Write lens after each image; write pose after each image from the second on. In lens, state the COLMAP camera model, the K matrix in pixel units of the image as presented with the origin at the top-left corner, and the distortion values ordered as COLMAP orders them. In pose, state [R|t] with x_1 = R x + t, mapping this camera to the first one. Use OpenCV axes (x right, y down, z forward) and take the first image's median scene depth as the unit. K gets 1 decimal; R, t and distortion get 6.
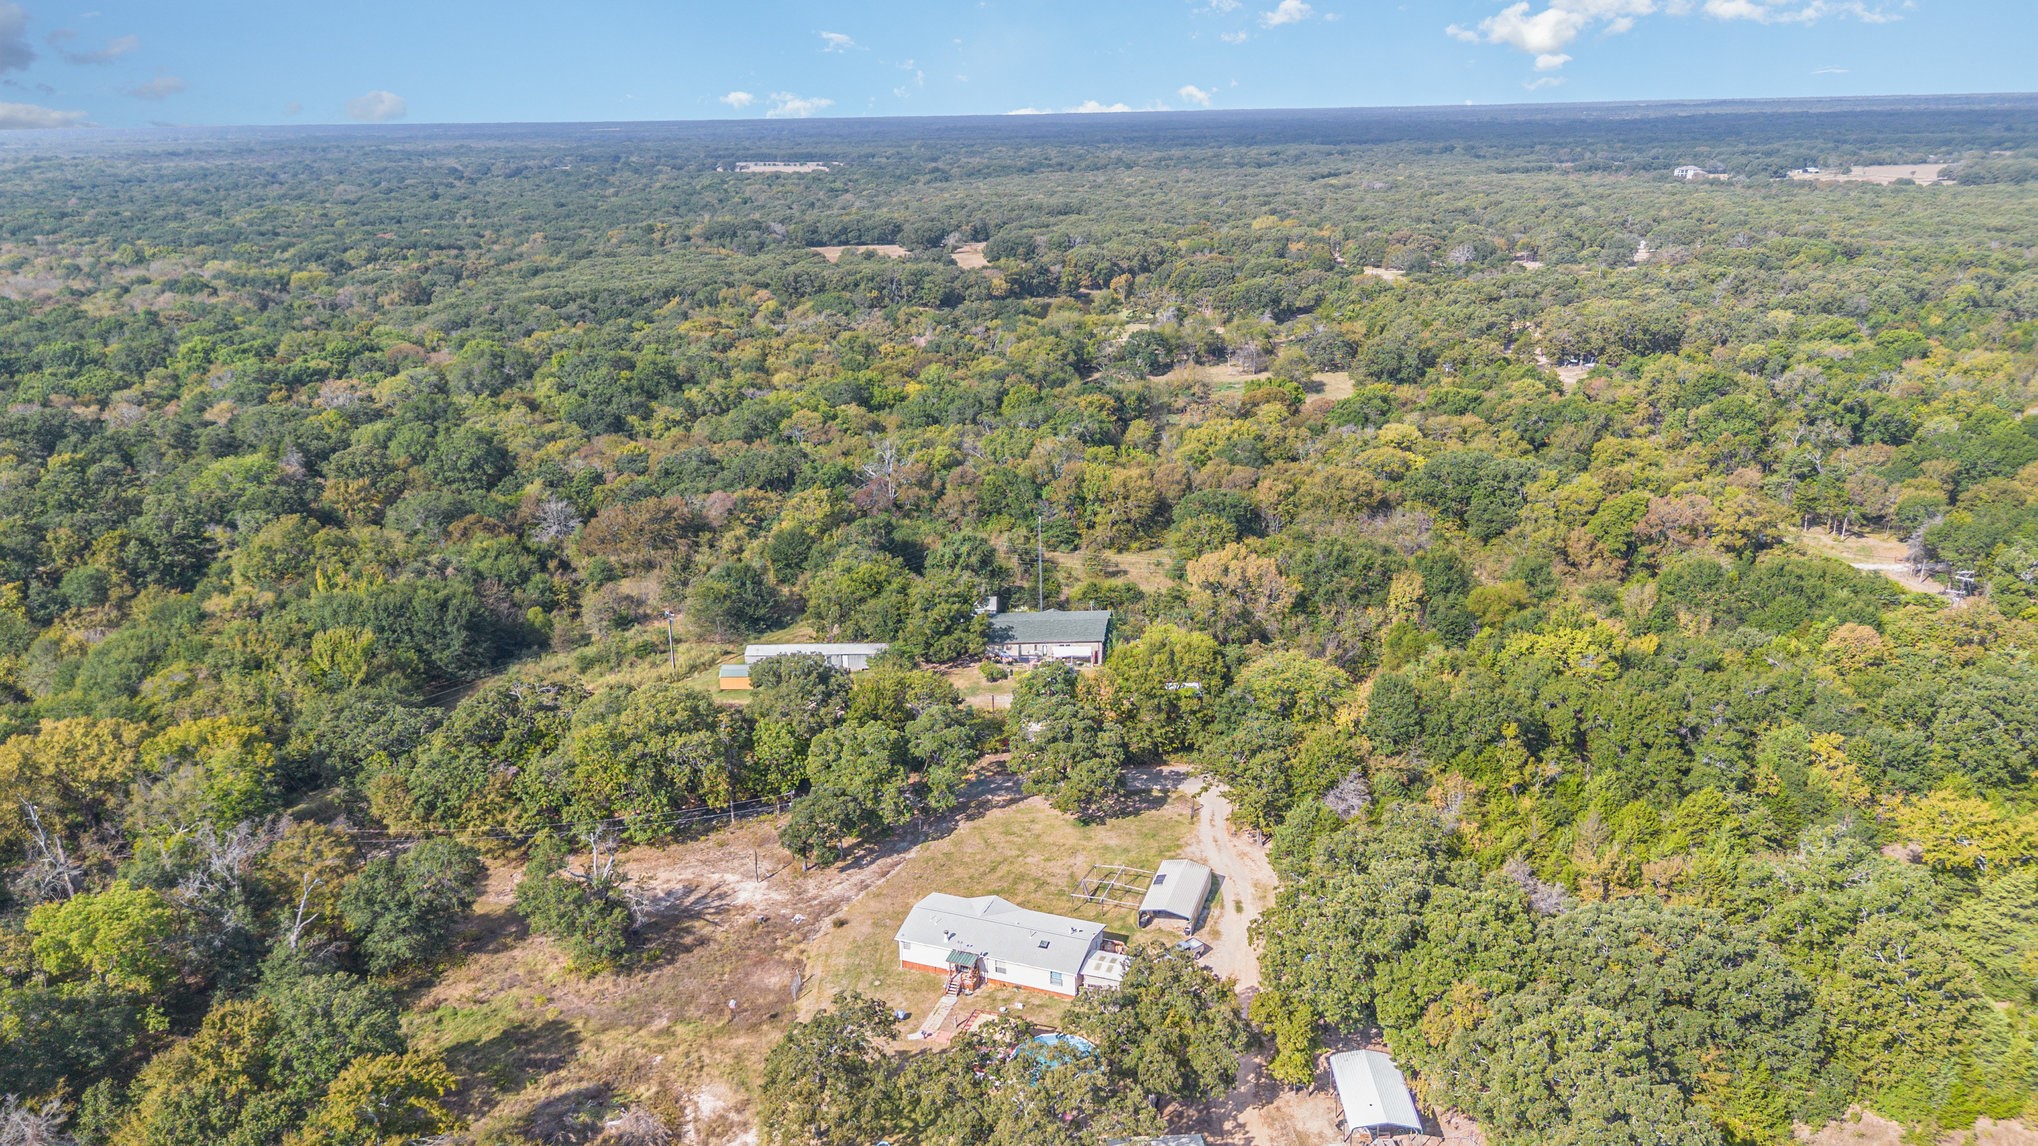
lens RADIAL K [[1456.4, 0, 1019.2], [0, 1456.4, 570.2], [0, 0, 1]] dist [0.066313, -0.066524]
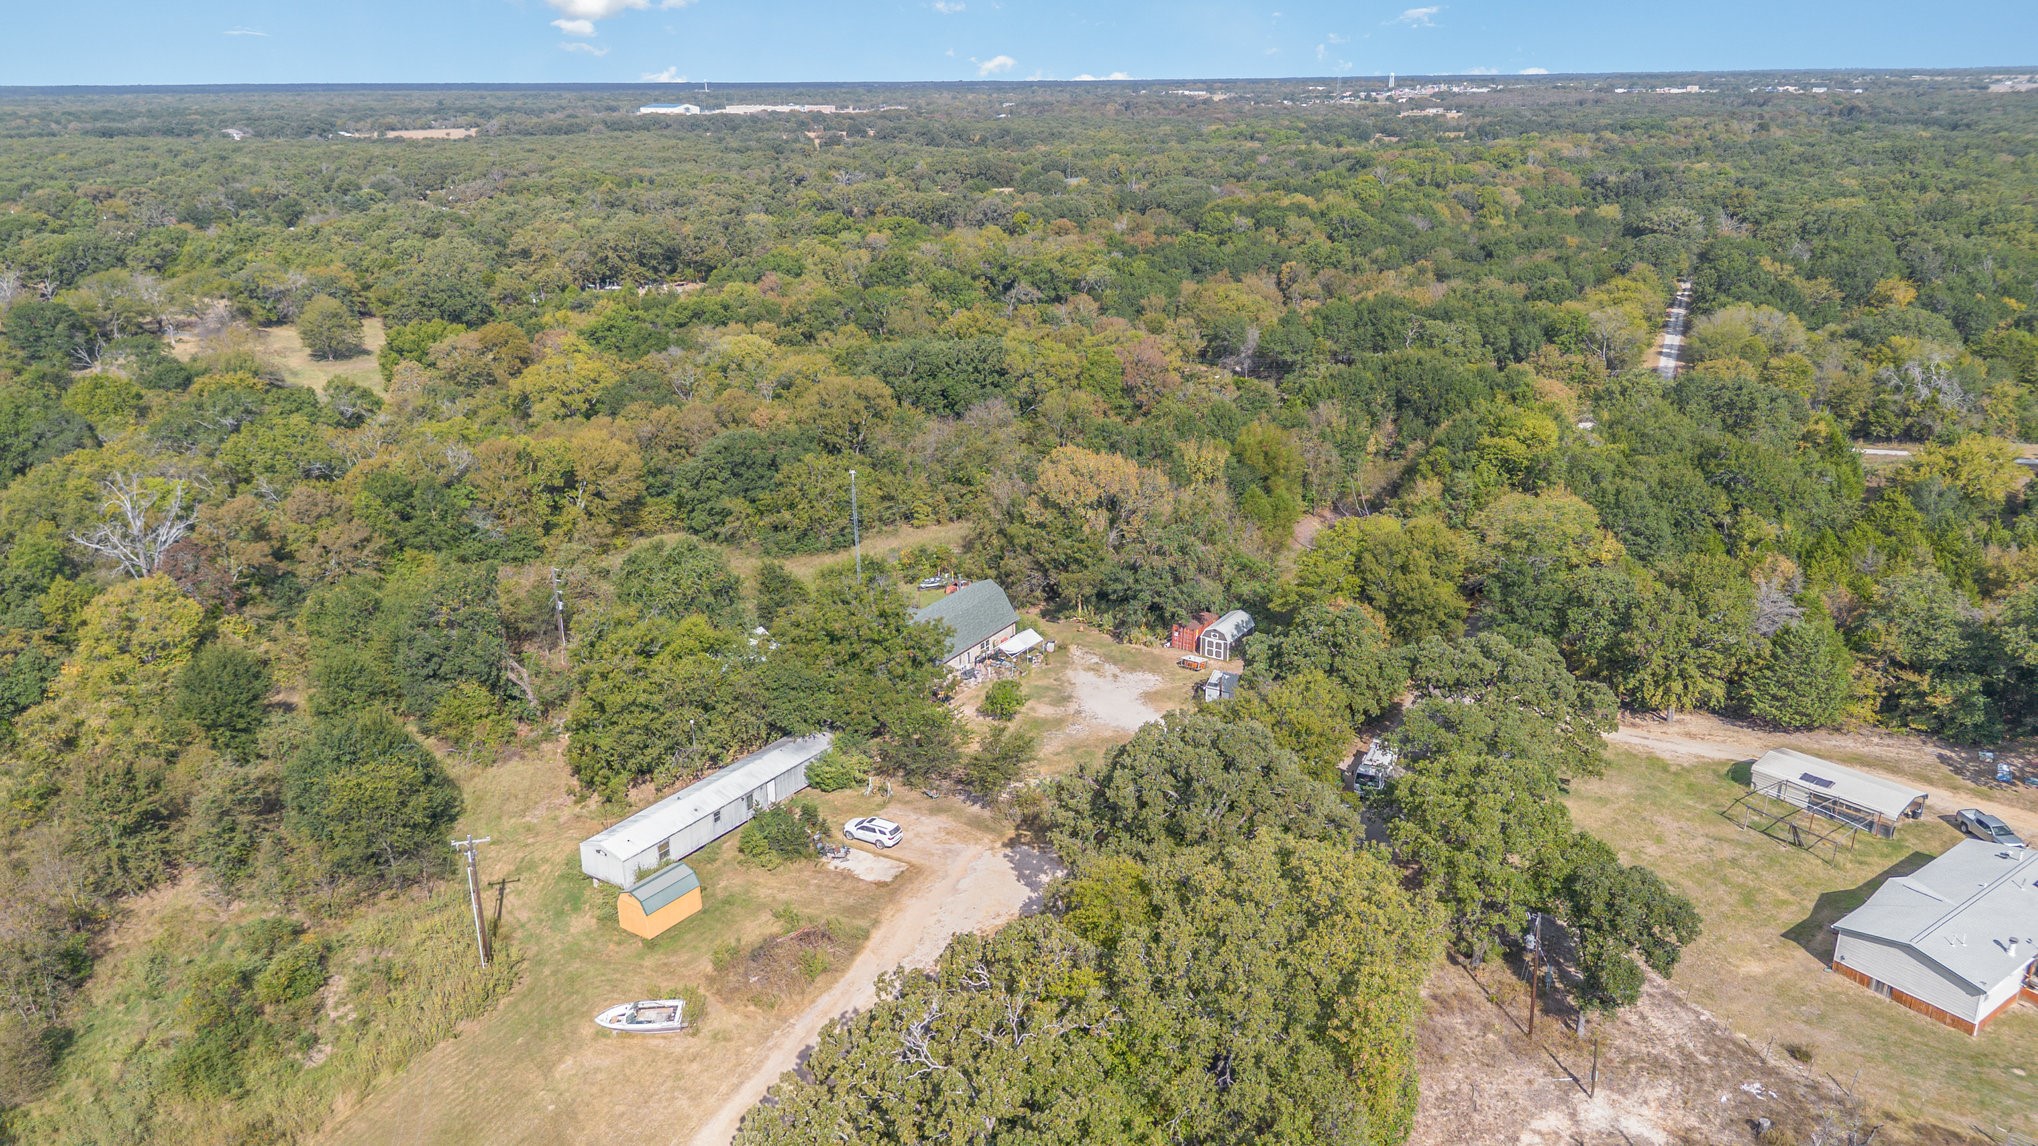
lens RADIAL K [[1456.4, 0, 1036.1], [0, 1456.4, 571.7], [0, 0, 1]] dist [0.066313, -0.066524]
pose [[0.541230, -0.256732, 0.800724, -0.366178], [0.252116, 0.957987, 0.136743, -0.048641], [-0.802189, 0.127866, 0.583217, 0.461024]]
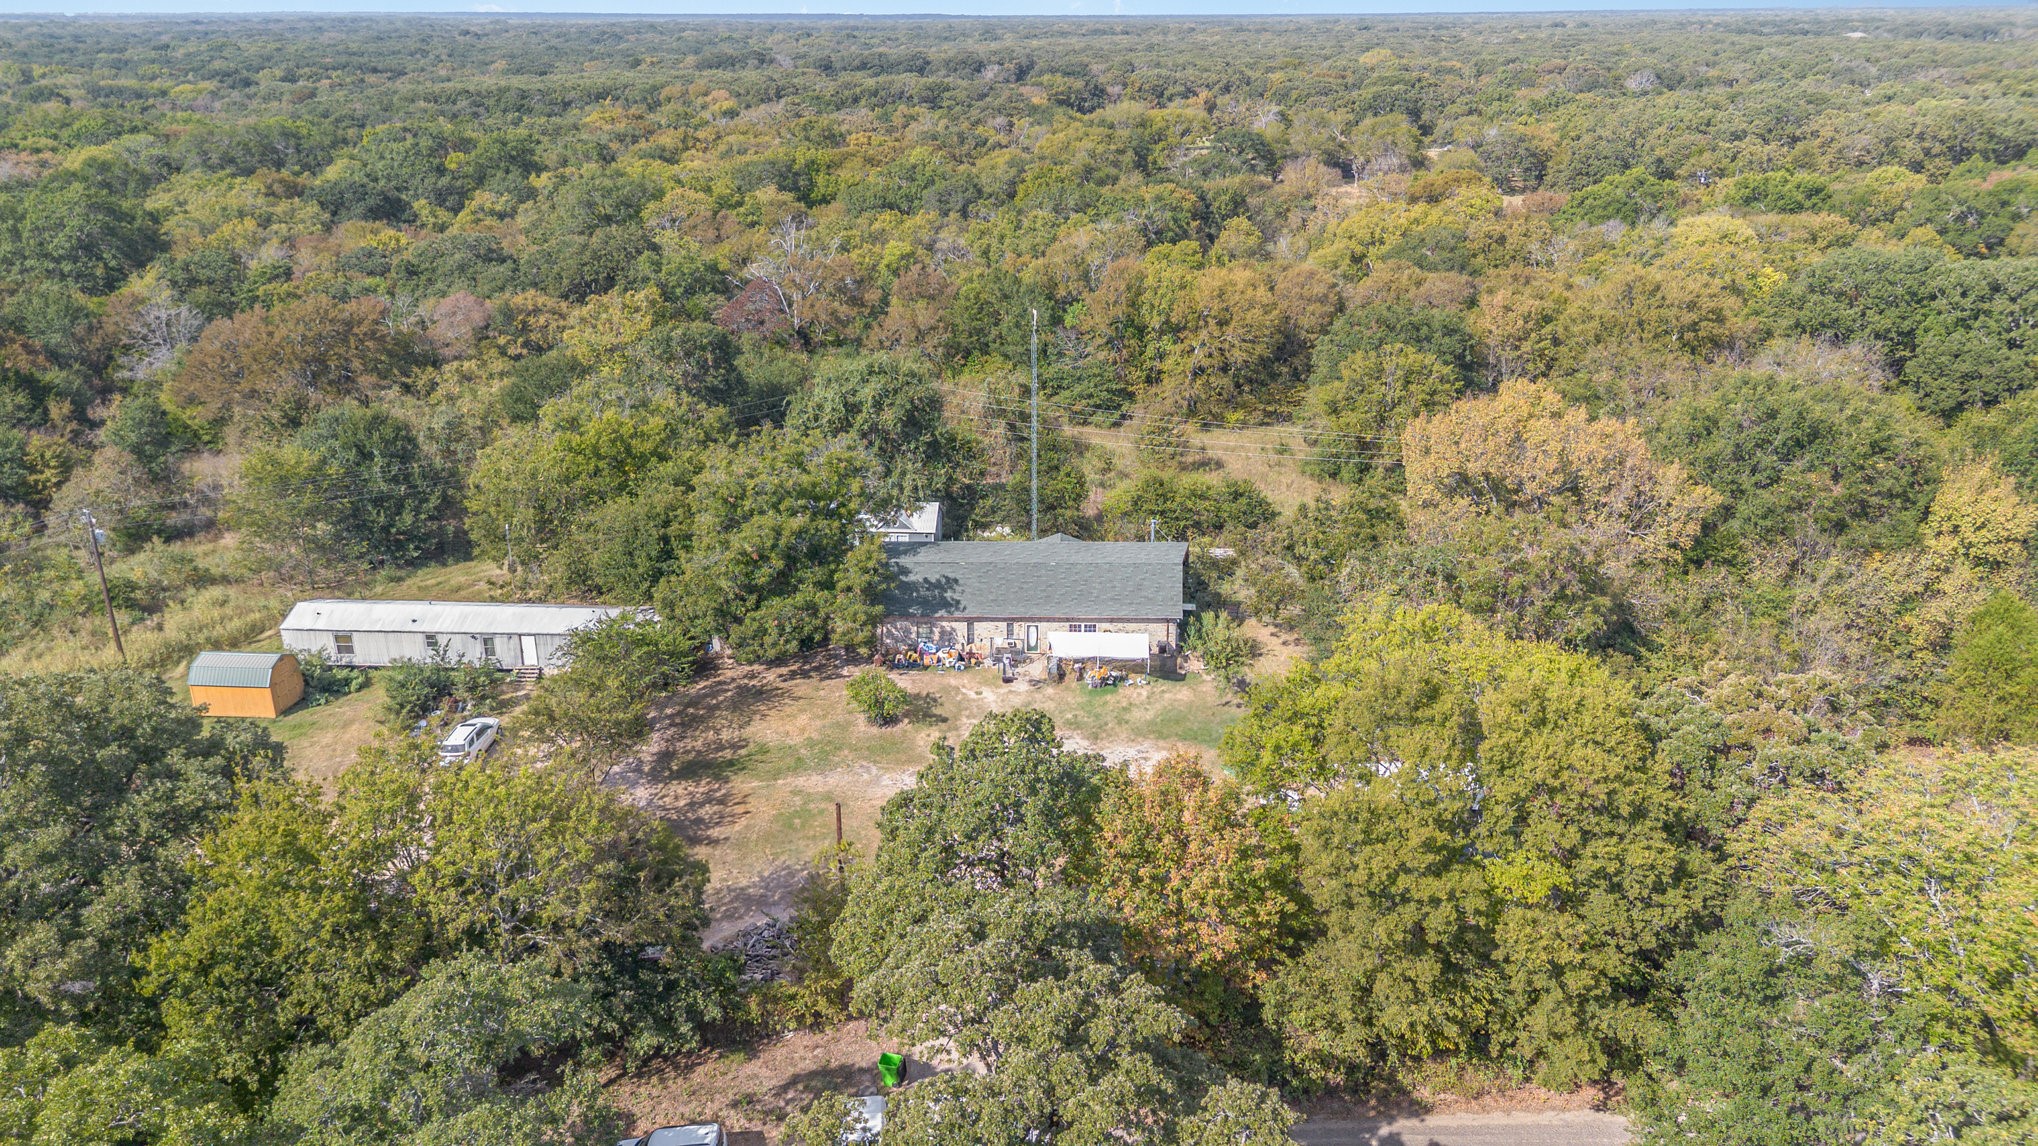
lens RADIAL K [[1456.4, 0, 1023.7], [0, 1456.4, 582.1], [0, 0, 1]] dist [0.066313, -0.066524]
pose [[0.999053, 0.029479, -0.032012, 0.021298], [-0.027298, 0.997410, 0.066543, 0.010262], [0.033891, -0.065606, 0.997270, 0.466345]]
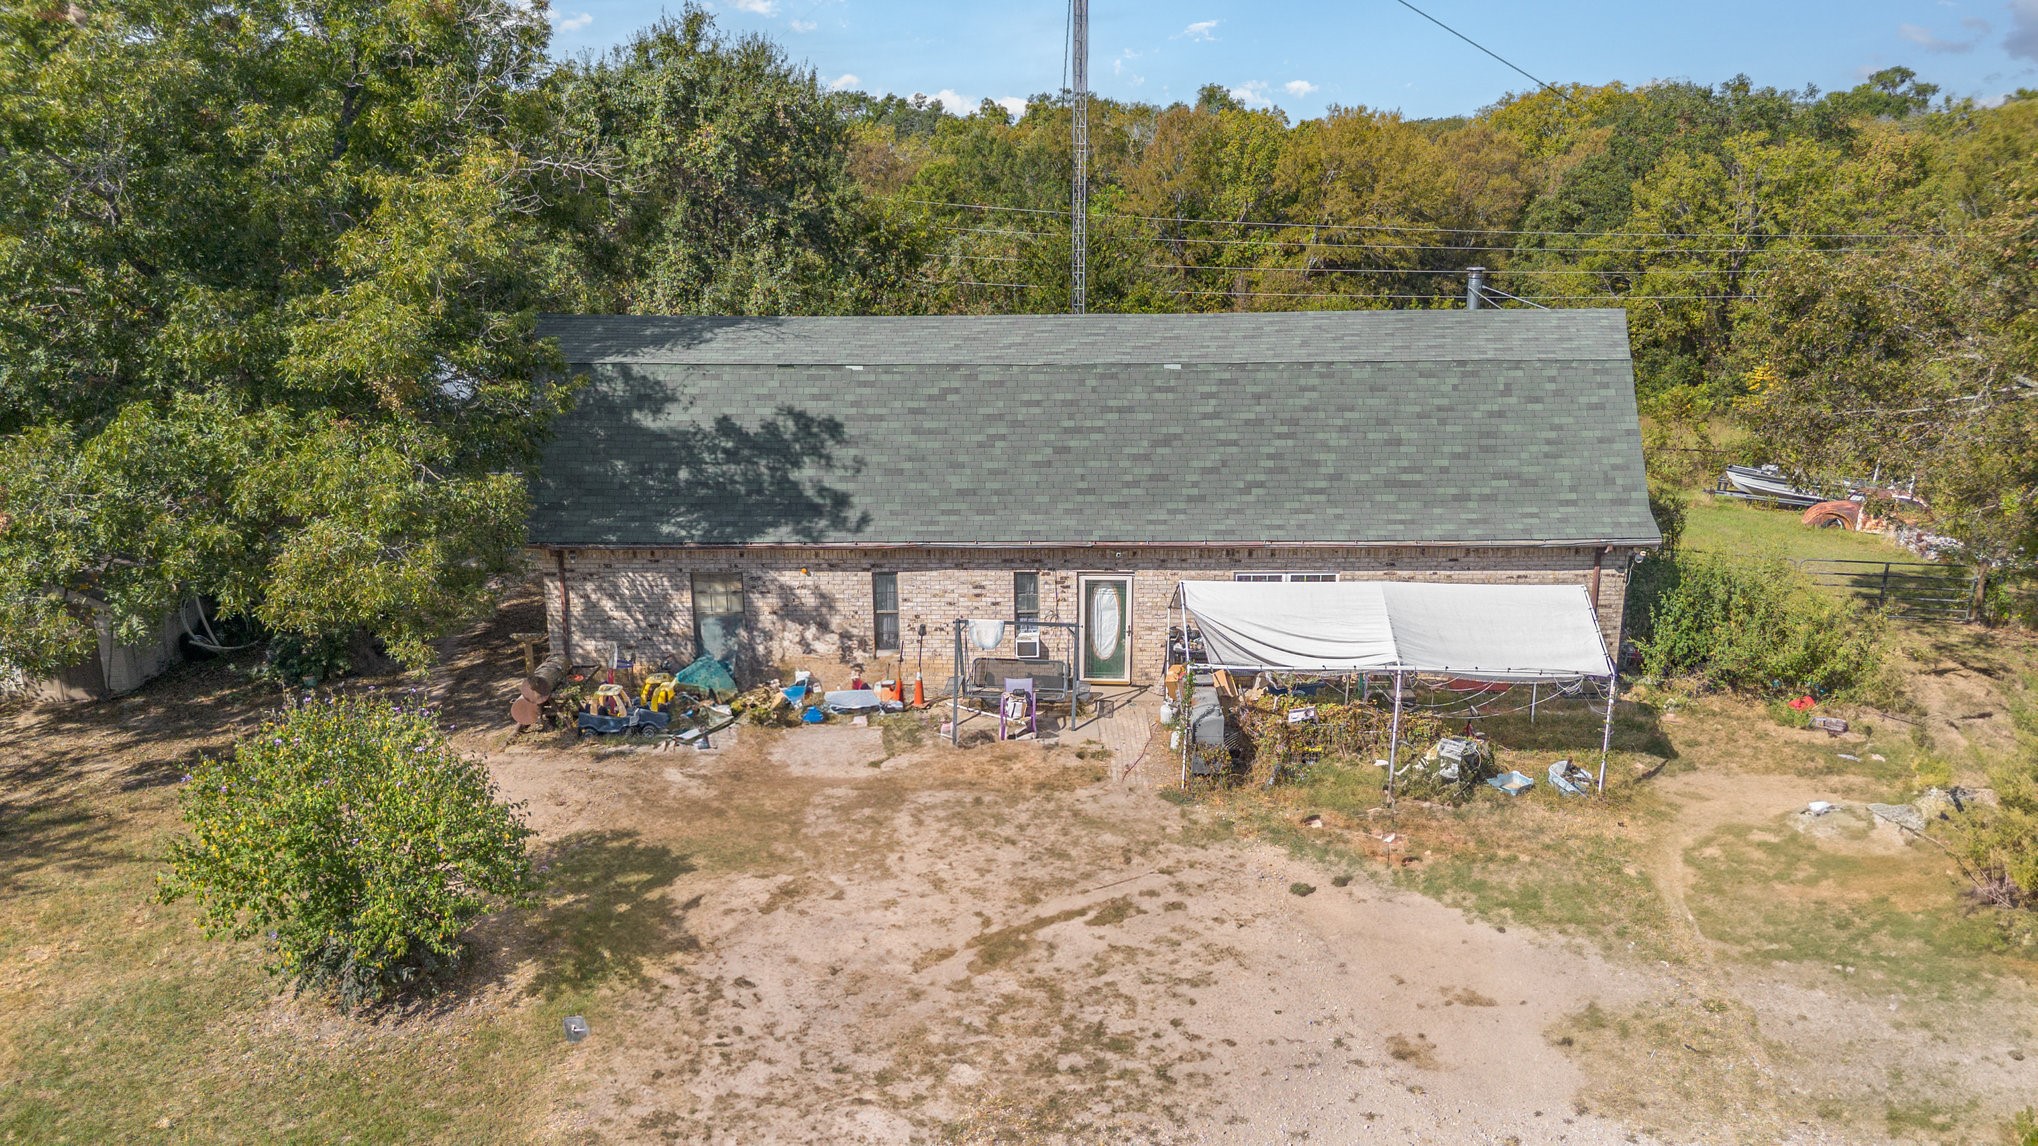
lens RADIAL K [[1456.4, 0, 1028.0], [0, 1456.4, 588.0], [0, 0, 1]] dist [0.066313, -0.066524]
pose [[0.999605, 0.021247, -0.018408, 0.010486], [-0.021584, 0.999599, -0.018330, 0.042097], [0.018011, 0.018720, 0.999663, 0.687872]]
